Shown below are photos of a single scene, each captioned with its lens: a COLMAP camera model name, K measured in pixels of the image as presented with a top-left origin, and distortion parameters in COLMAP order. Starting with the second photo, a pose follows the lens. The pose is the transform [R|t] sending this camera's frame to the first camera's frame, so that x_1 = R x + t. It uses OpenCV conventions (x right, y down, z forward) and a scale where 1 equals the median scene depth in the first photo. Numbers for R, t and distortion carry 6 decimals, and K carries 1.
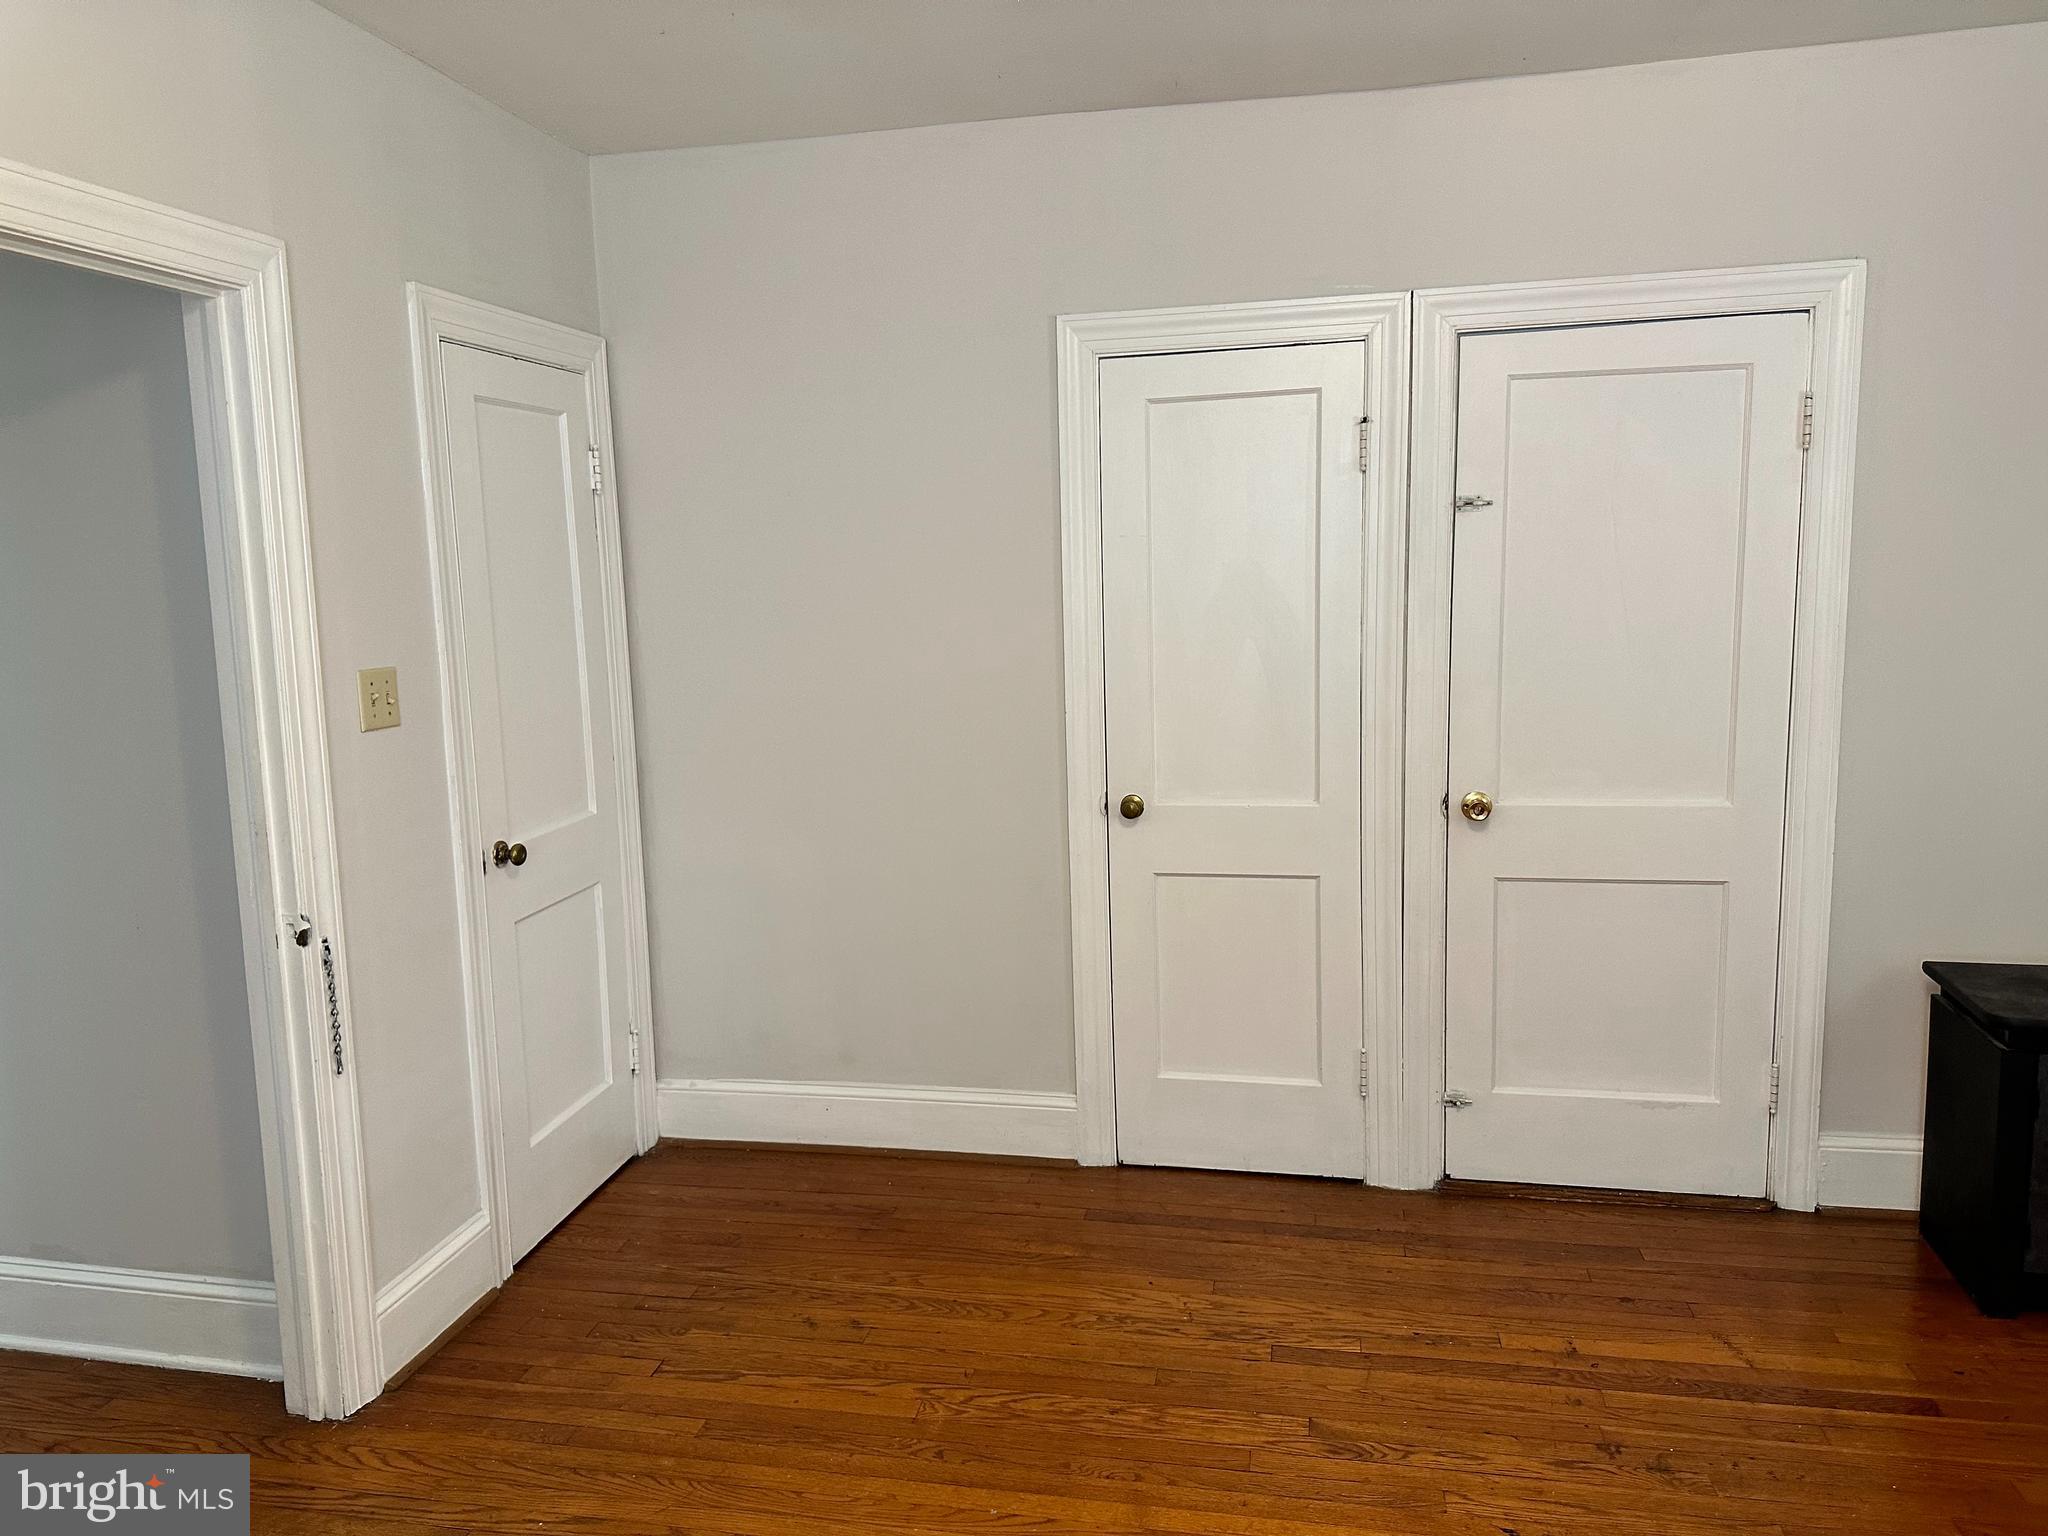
lens RADIAL K [[1442.4, 0, 1020.3], [0, 1442.4, 752.1], [0, 0, 1]] dist [0.077719, -0.089210]
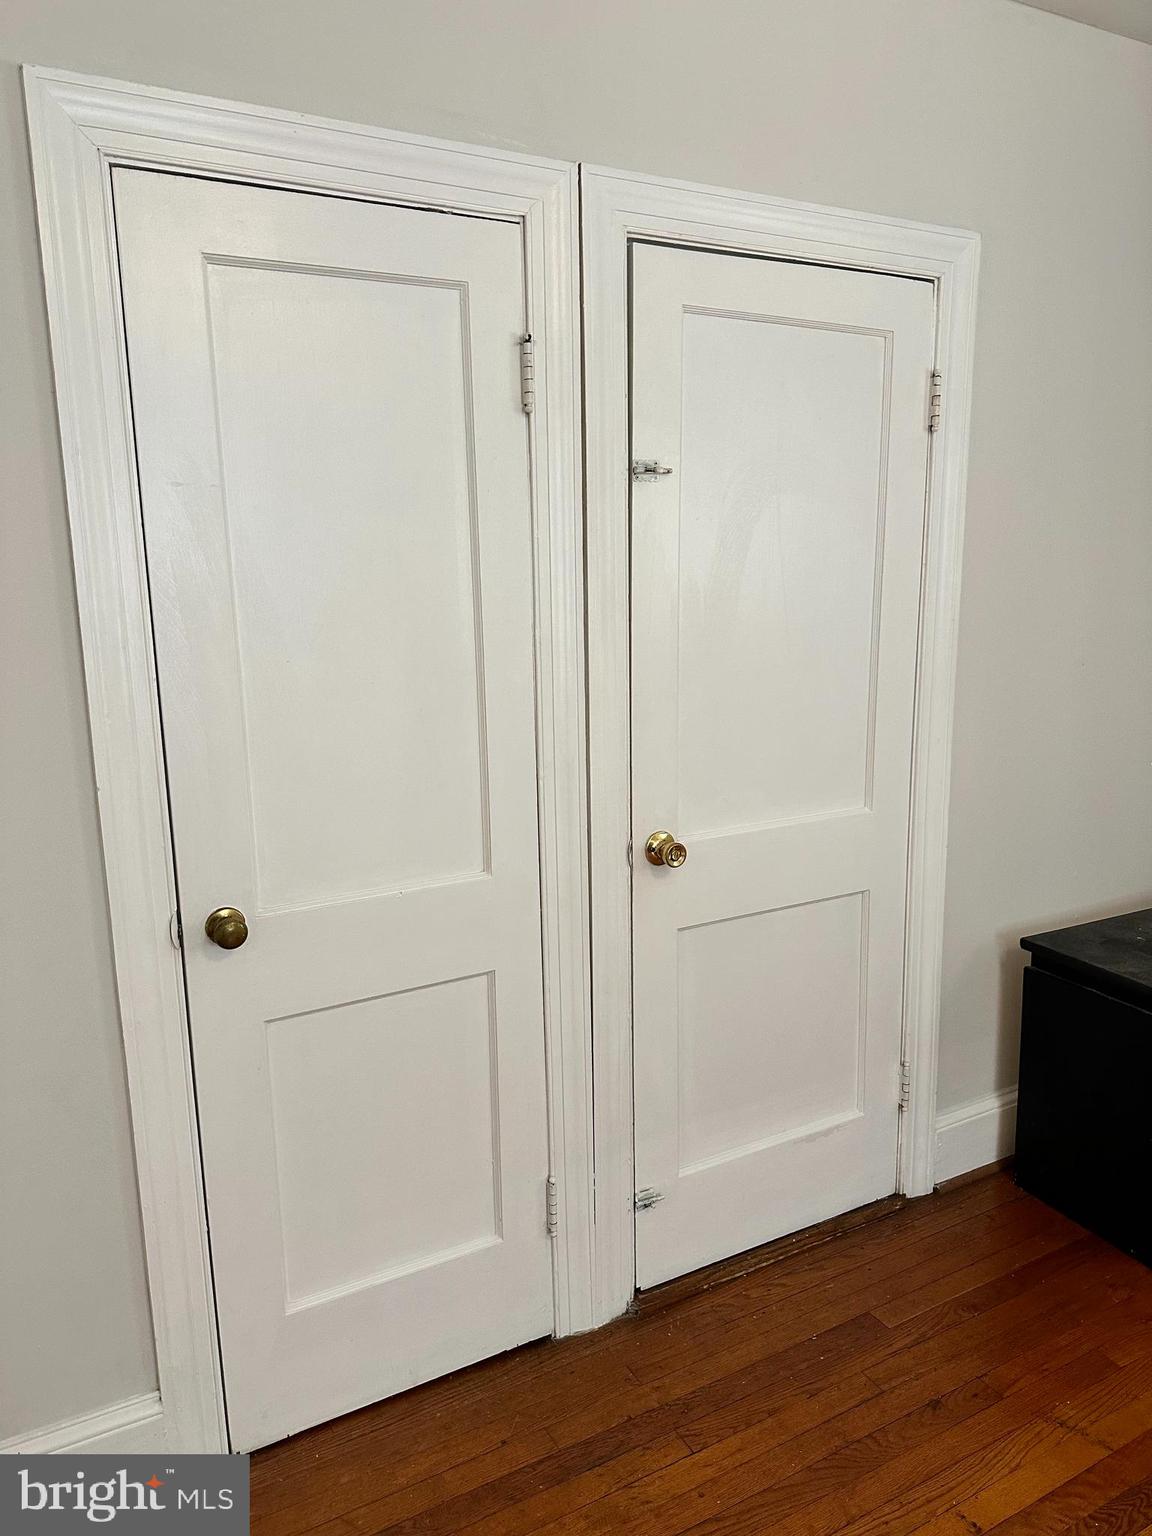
lens RADIAL K [[1081.8, 0, 579.8], [0, 1081.8, 771.3], [0, 0, 1]] dist [0.077719, -0.089210]
pose [[0.761063, -0.103242, 0.640409, -0.108437], [0.082637, 0.994640, 0.062143, -0.048227], [-0.643392, 0.005627, 0.765516, 0.568321]]
